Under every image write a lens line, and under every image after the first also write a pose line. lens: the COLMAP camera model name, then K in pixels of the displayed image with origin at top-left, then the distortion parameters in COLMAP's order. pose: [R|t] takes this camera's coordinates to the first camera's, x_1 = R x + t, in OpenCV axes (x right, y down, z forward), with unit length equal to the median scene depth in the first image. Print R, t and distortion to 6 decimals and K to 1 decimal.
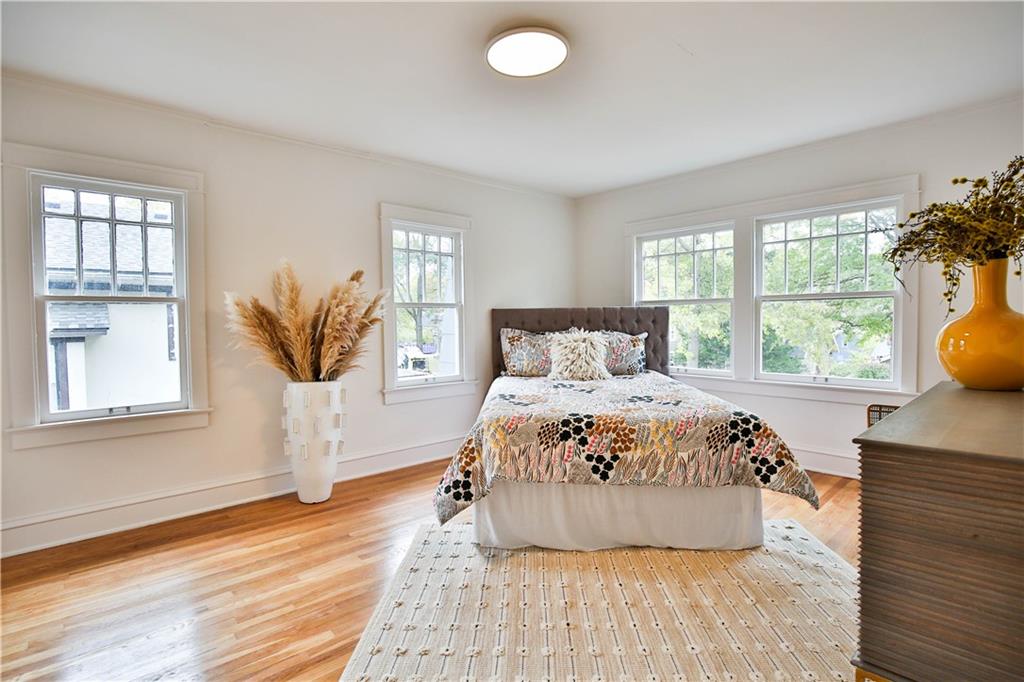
lens RADIAL K [[500.7, 0, 515.8], [0, 500.7, 340.6], [0, 0, 1]] dist [-0.030219, 0.002693]
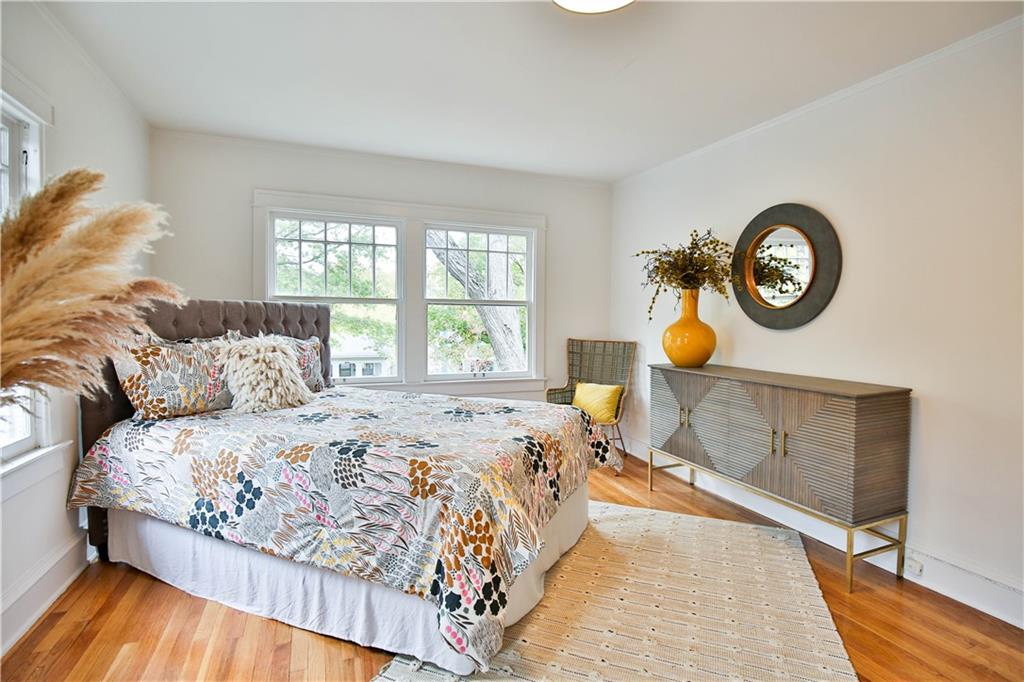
lens RADIAL K [[500.7, 0, 545.3], [0, 500.7, 338.8], [0, 0, 1]] dist [-0.030219, 0.002693]
pose [[0.341637, -0.020142, 0.939616, -0.363414], [0.026262, 0.999585, 0.011879, -0.013029], [-0.939465, 0.020618, 0.342024, 0.399966]]
